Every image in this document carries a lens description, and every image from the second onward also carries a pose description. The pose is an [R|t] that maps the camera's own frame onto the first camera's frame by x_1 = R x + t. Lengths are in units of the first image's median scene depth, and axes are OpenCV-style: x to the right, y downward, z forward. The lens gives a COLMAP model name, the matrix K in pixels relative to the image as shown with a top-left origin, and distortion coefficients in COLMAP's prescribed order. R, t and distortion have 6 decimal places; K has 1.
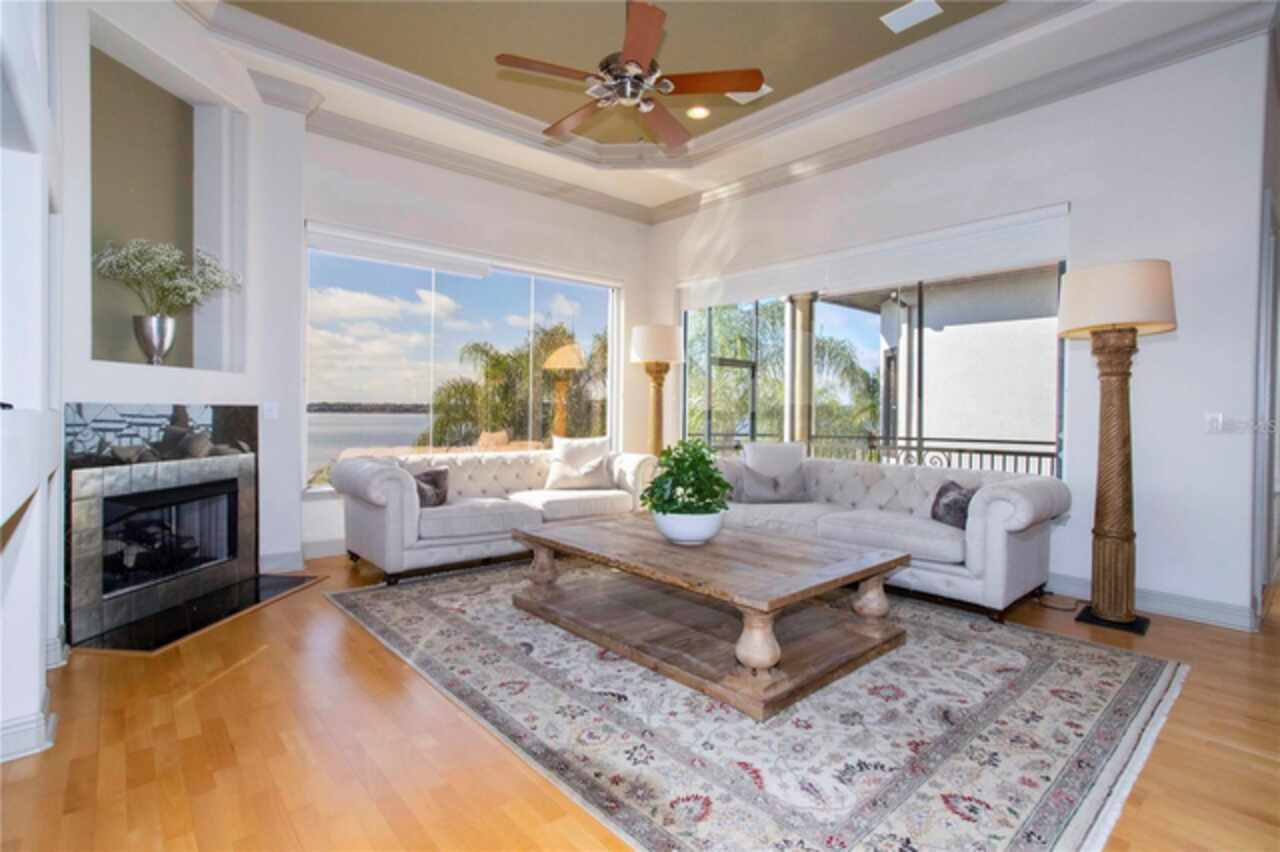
lens RADIAL K [[617.9, 0, 633.6], [0, 617.9, 420.4], [0, 0, 1]] dist [-0.054675, 0.037054]
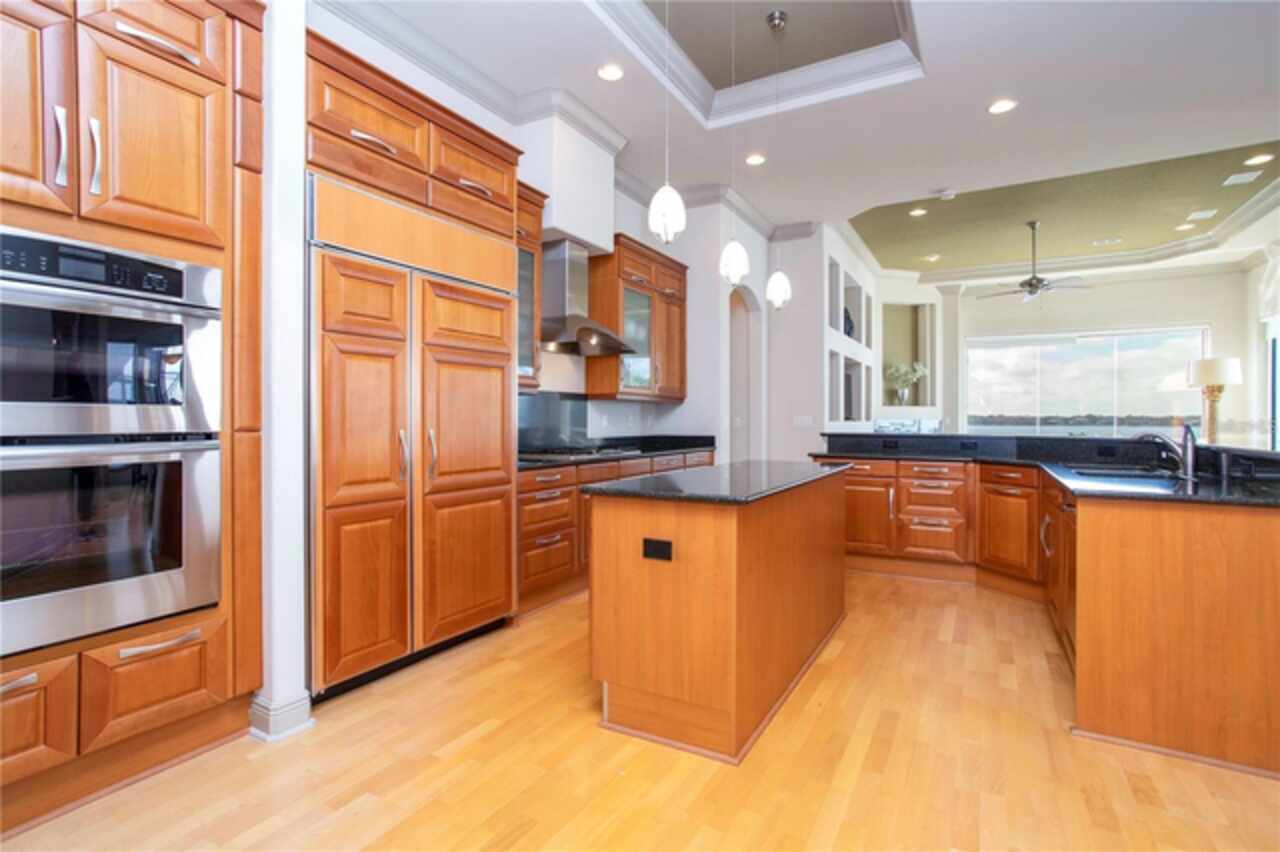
lens RADIAL K [[617.9, 0, 633.6], [0, 617.9, 420.4], [0, 0, 1]] dist [-0.054675, 0.037054]
pose [[0.318503, -0.008882, -0.947880, 1.180748], [-0.011098, 0.999853, -0.013098, 0.022929], [0.947857, 0.014691, 0.318358, -0.858974]]
